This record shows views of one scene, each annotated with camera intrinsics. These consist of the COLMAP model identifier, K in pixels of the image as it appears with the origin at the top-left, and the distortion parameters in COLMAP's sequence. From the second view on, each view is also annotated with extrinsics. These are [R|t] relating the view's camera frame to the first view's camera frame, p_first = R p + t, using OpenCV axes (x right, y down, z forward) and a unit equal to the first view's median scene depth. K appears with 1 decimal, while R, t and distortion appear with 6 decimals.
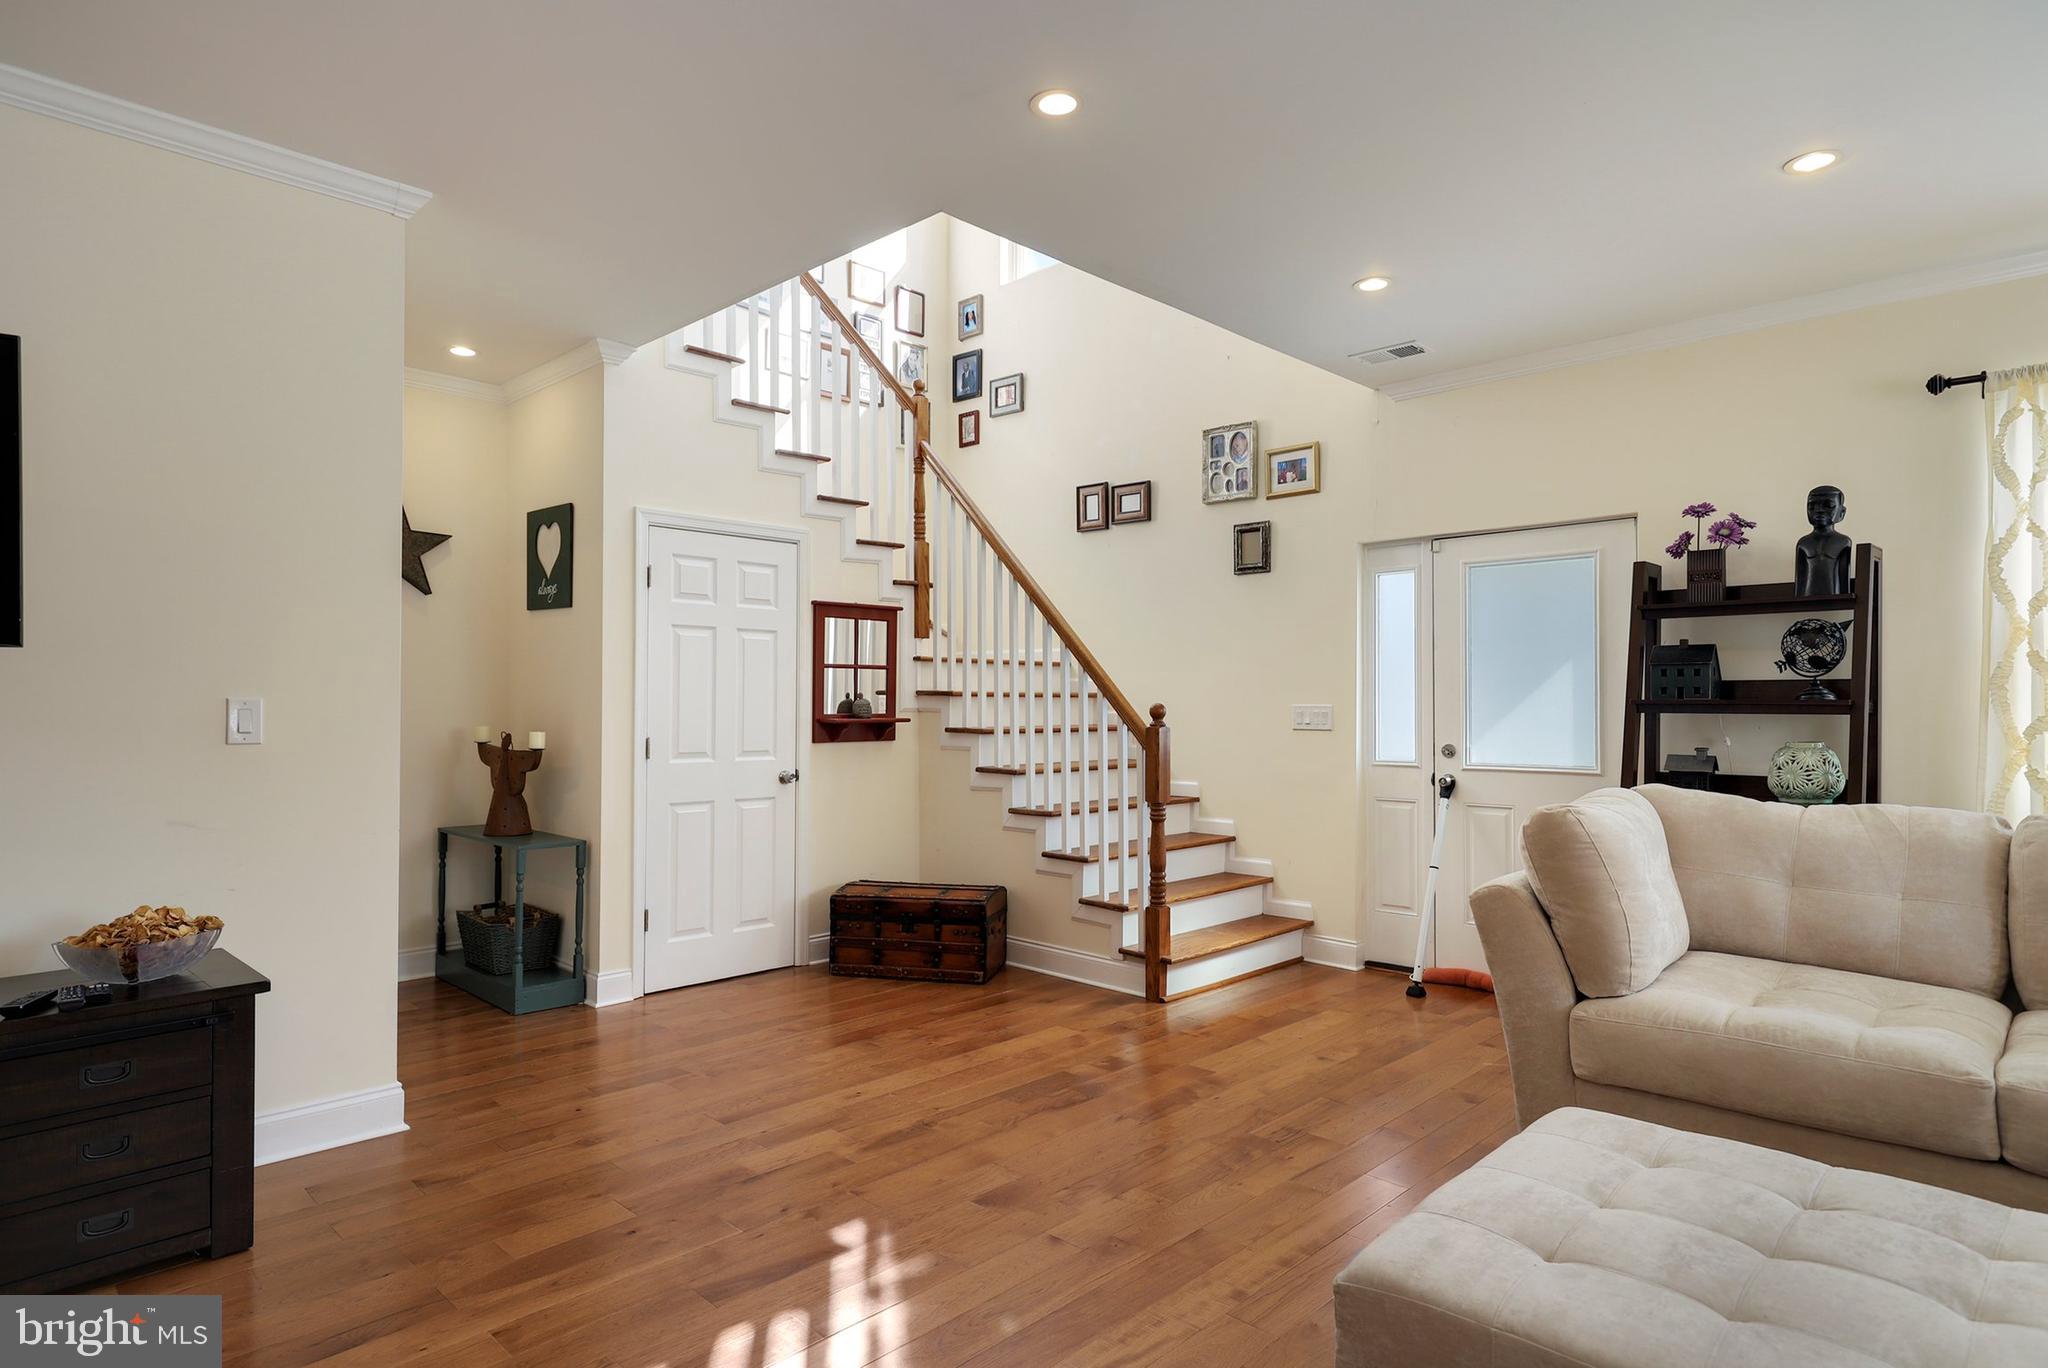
lens RADIAL K [[1131.8, 0, 1023.7], [0, 1131.8, 687.3], [0, 0, 1]] dist [0.001502, -0.001644]
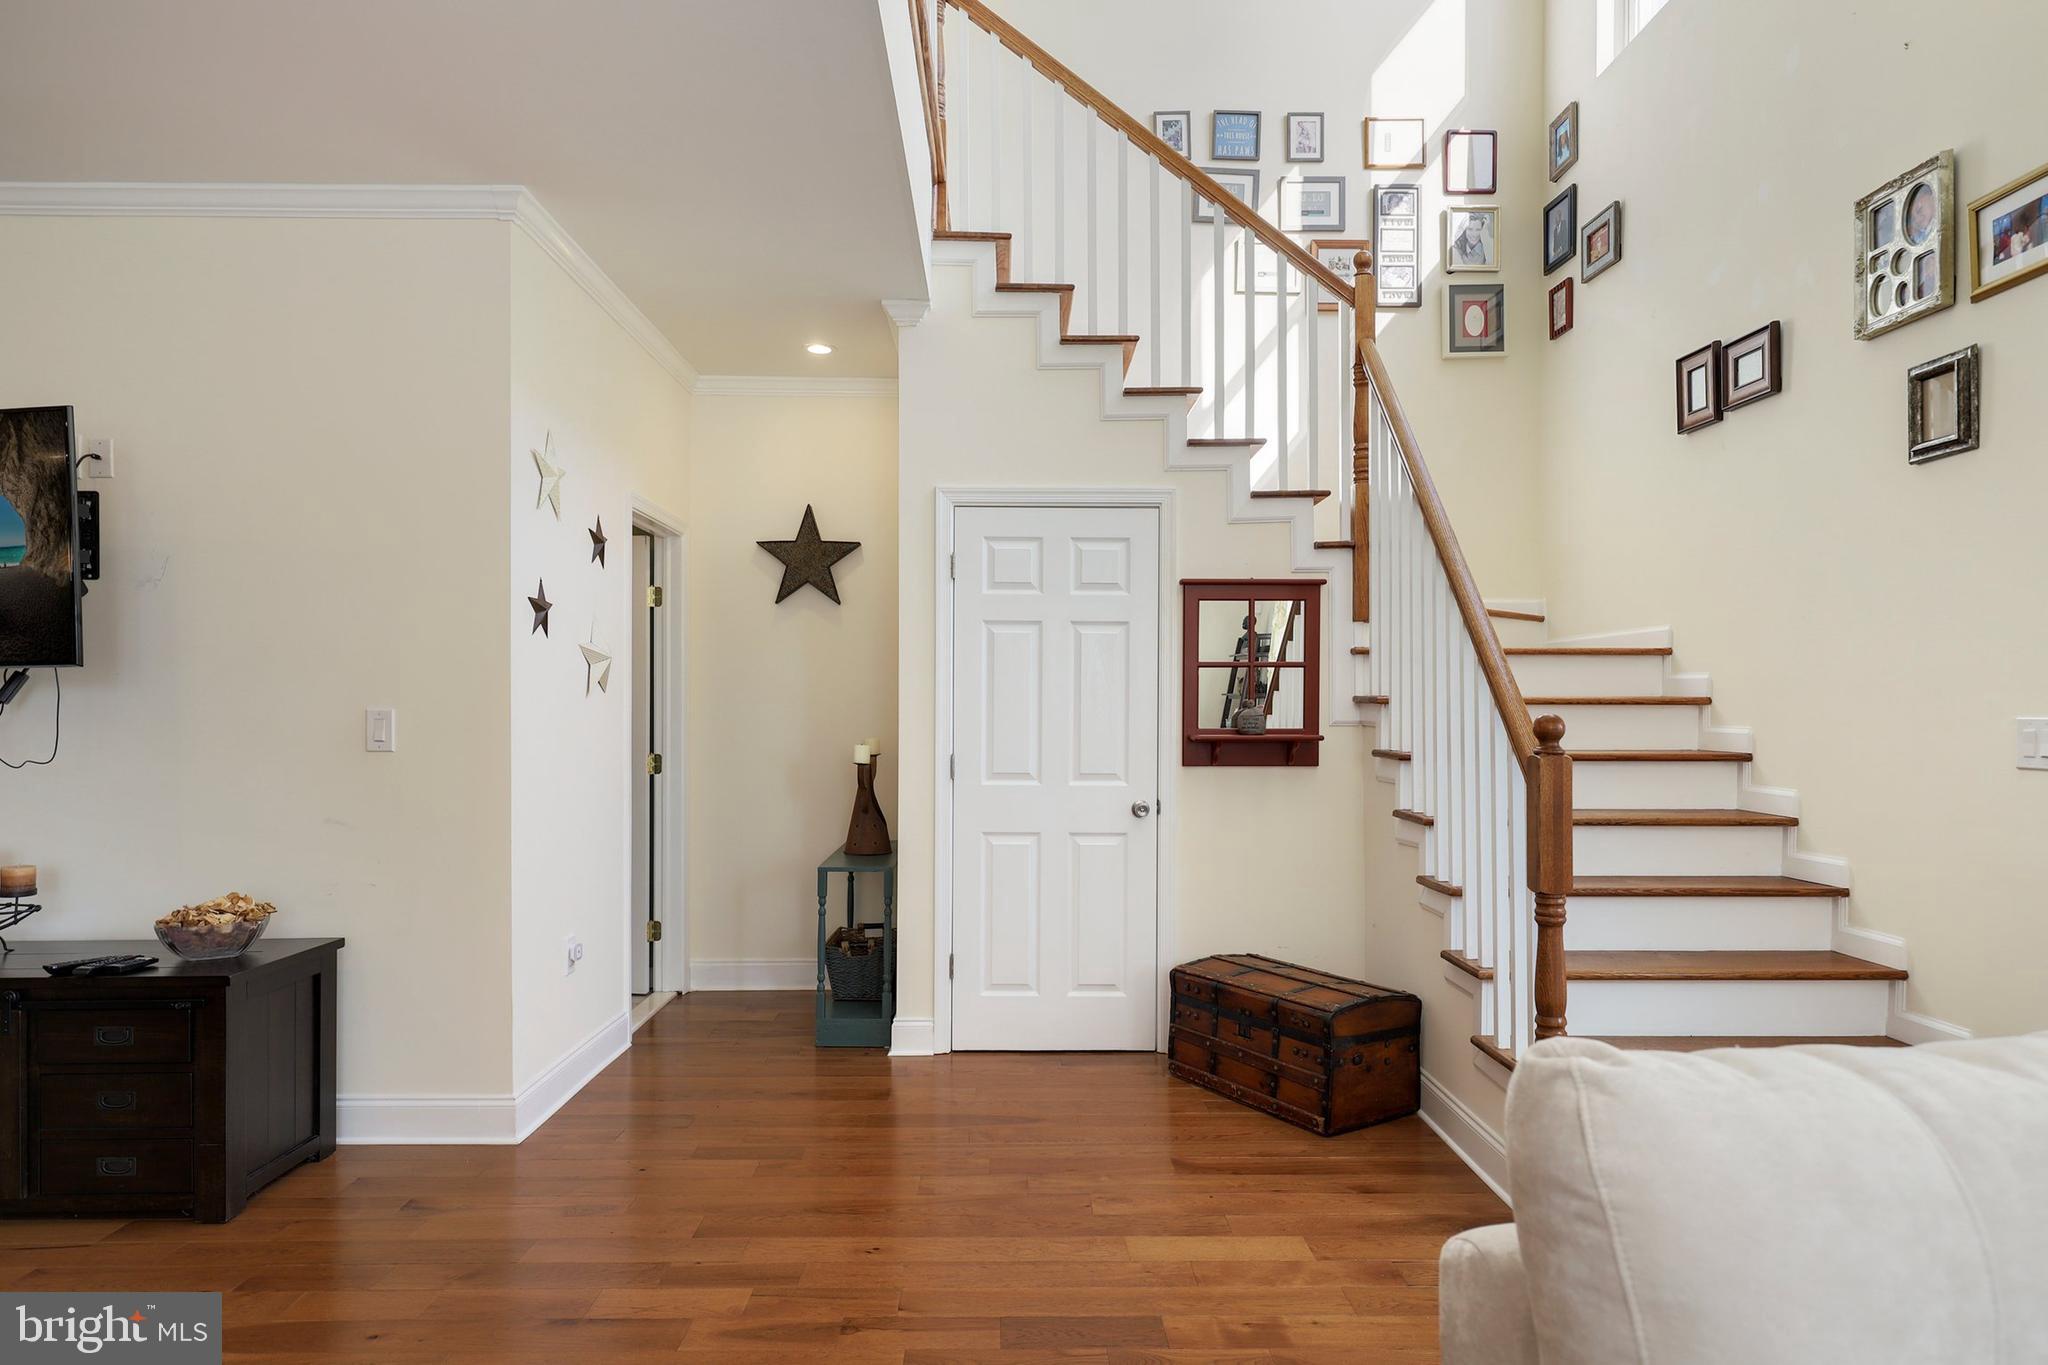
lens RADIAL K [[1201.2, 0, 1017.8], [0, 1201.2, 716.3], [0, 0, 1]] dist [0.002715, 0.003416]
pose [[0.706763, 0.000745, -0.707450, 0.292497], [0.009773, 0.999894, 0.010817, 0.005385], [0.707383, -0.014559, 0.706680, 0.328738]]
